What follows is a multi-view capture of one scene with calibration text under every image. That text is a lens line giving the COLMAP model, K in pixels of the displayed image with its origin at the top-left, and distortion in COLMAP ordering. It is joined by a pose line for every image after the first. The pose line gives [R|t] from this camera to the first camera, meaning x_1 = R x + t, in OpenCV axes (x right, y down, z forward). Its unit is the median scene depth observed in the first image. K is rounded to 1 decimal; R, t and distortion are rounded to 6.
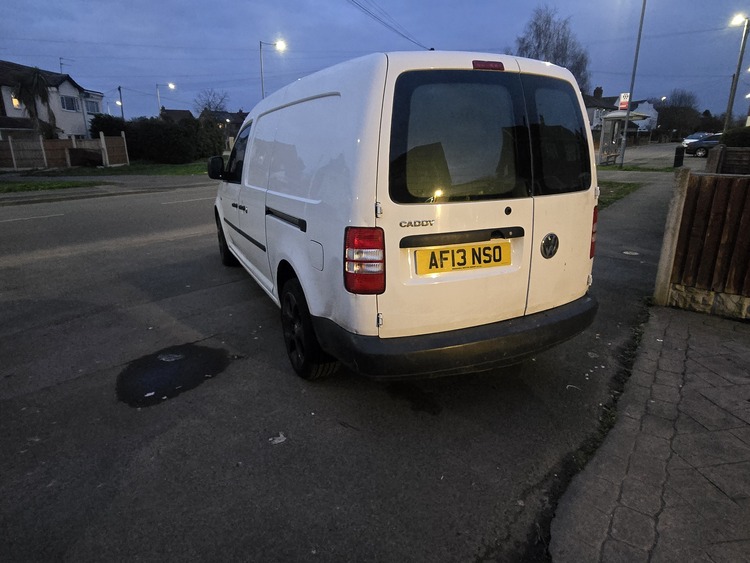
lens RADIAL K [[318.4, 0, 375.0], [0, 318.4, 269.8], [0, 0, 1]] dist [-0.000307, -0.000047]
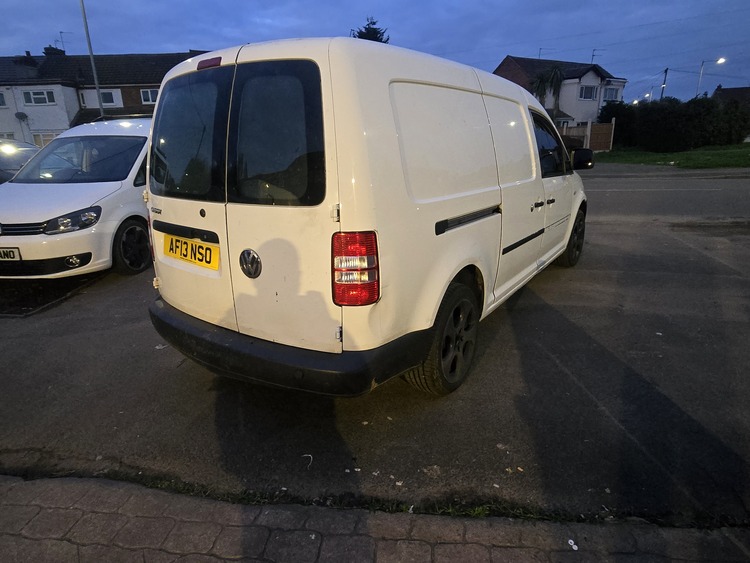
lens RADIAL K [[298.5, 0, 376.1], [0, 298.5, 277.6], [0, 0, 1]] dist [0.000021, -0.008348]
pose [[0.710285, 0.271118, -0.649608, 1.411752], [-0.280708, 0.955392, 0.091811, -0.221791], [0.645521, 0.117139, 0.754706, 0.646775]]
